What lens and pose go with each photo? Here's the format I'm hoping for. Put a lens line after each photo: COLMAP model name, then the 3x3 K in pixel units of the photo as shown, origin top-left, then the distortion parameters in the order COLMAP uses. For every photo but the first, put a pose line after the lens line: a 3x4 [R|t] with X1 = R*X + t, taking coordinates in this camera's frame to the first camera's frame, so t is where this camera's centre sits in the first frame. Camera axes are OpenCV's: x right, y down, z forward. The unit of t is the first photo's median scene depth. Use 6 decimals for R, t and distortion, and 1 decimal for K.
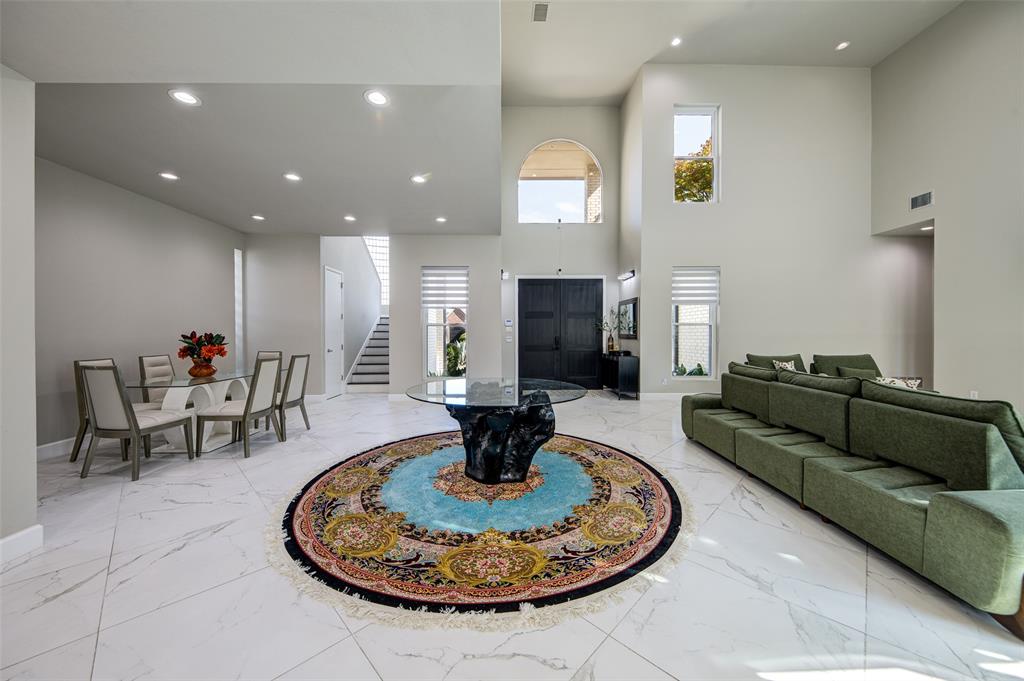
lens RADIAL K [[357.6, 0, 508.2], [0, 357.6, 337.1], [0, 0, 1]] dist [0.000112, -0.000050]
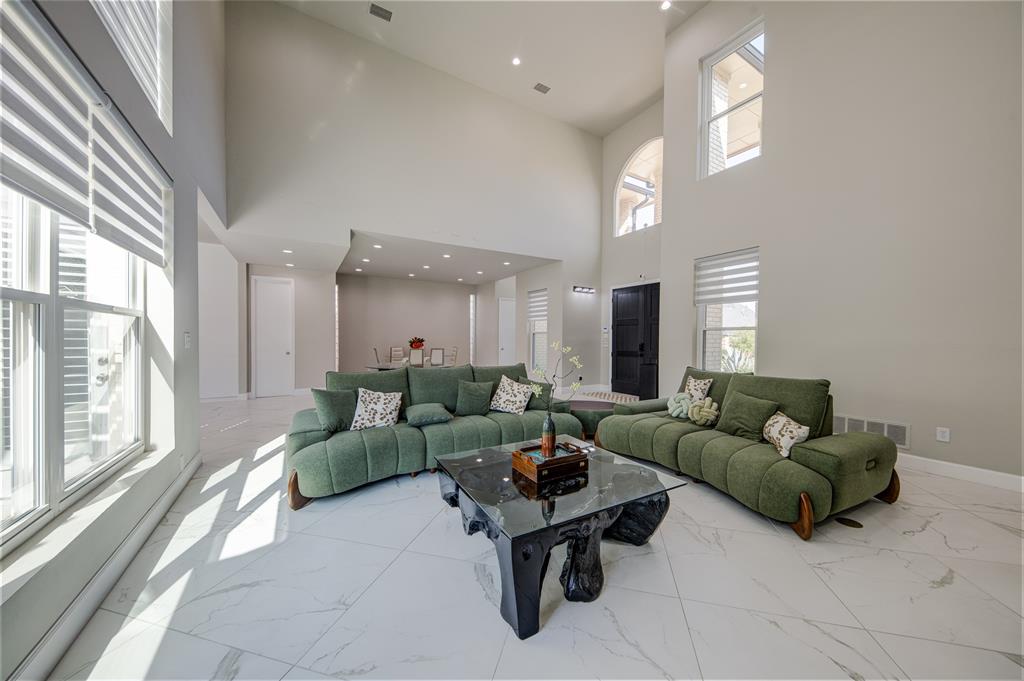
lens RADIAL K [[357.6, 0, 508.2], [0, 357.6, 337.1], [0, 0, 1]] dist [0.000112, -0.000050]
pose [[0.486220, 0.003848, -0.873828, 0.947760], [-0.012312, 0.999921, -0.002447, -0.011549], [0.873750, 0.011949, 0.486229, 0.221694]]
